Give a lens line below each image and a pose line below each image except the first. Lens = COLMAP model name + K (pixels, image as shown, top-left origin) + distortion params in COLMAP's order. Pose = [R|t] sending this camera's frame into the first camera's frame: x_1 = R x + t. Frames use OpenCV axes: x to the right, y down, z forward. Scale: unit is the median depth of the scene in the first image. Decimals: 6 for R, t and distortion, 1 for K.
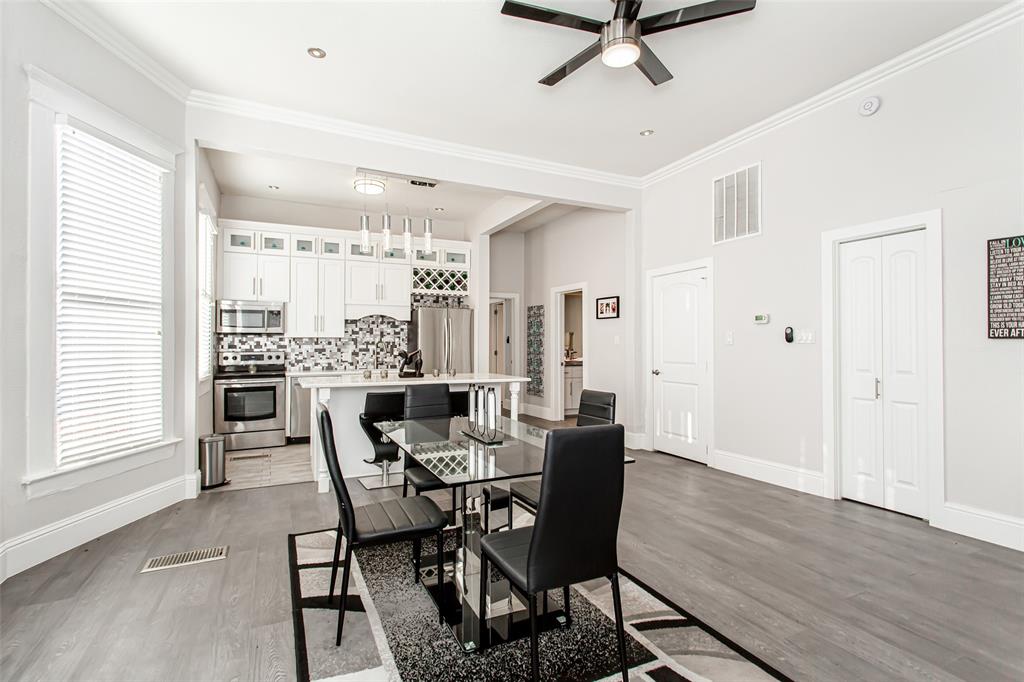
lens RADIAL K [[479.9, 0, 503.8], [0, 479.9, 341.5], [0, 0, 1]] dist [-0.002303, -0.000130]
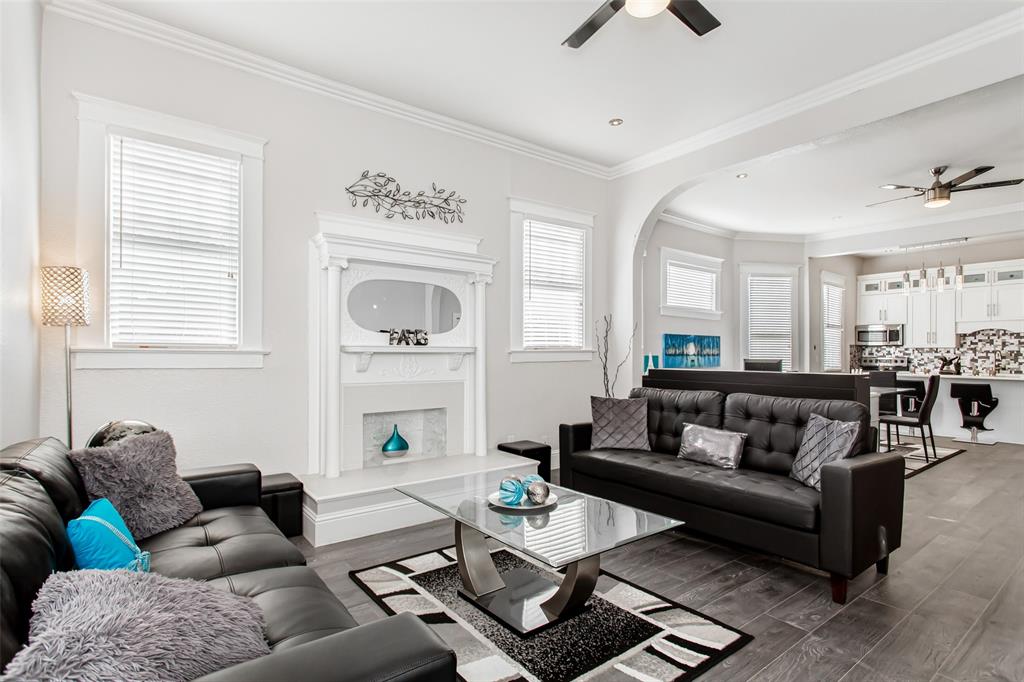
lens RADIAL K [[470.1, 0, 515.0], [0, 470.1, 346.2], [0, 0, 1]] dist [-0.007885, 0.000289]
pose [[0.178729, -0.011590, -0.983830, 0.716523], [0.000060, 0.999931, -0.011768, 0.003214], [0.983898, 0.002044, 0.178718, -0.415426]]
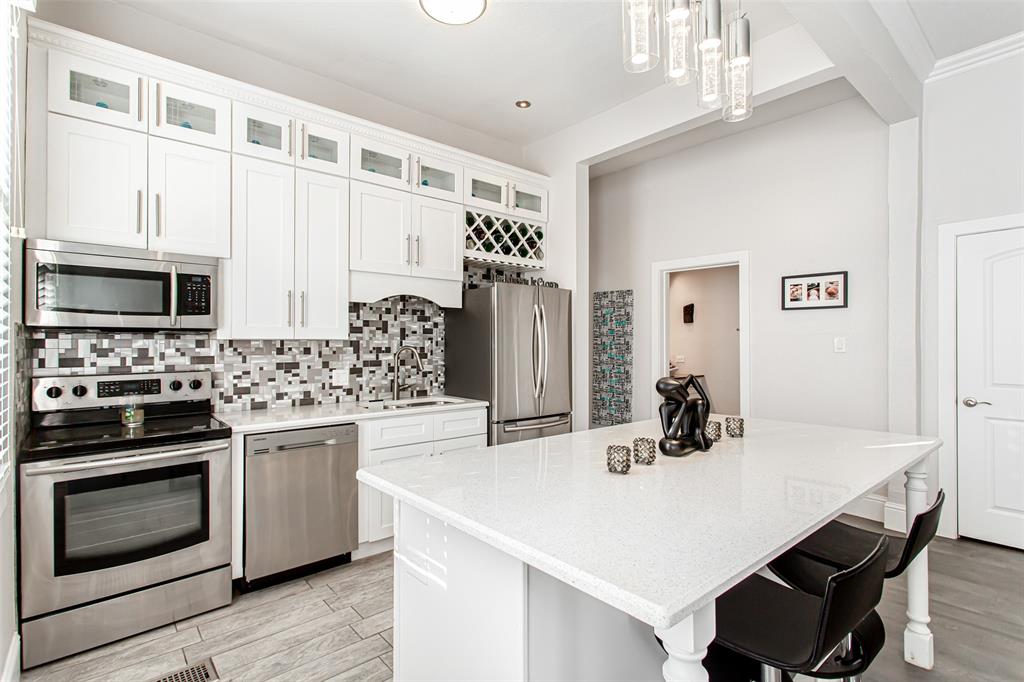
lens RADIAL K [[493.8, 0, 512.9], [0, 493.8, 344.5], [0, 0, 1]] dist [0.002714, 0.000777]
pose [[0.964893, -0.000948, 0.262640, -0.307762], [-0.000594, 0.999983, 0.005793, -0.006155], [-0.262641, -0.005746, 0.964876, 0.486179]]
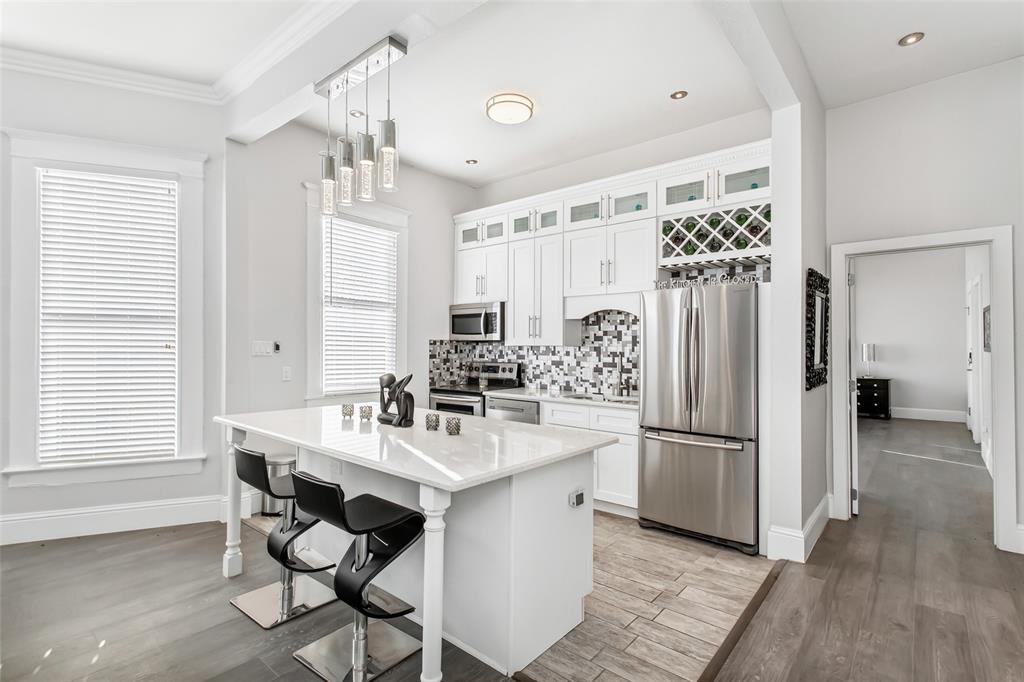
lens RADIAL K [[483.5, 0, 530.3], [0, 483.5, 340.0], [0, 0, 1]] dist [0.000647, 0.000144]
pose [[0.429481, -0.003389, -0.903069, 0.272687], [0.000706, 0.999994, -0.003417, -0.014801], [0.903075, 0.000830, 0.429481, 0.673625]]
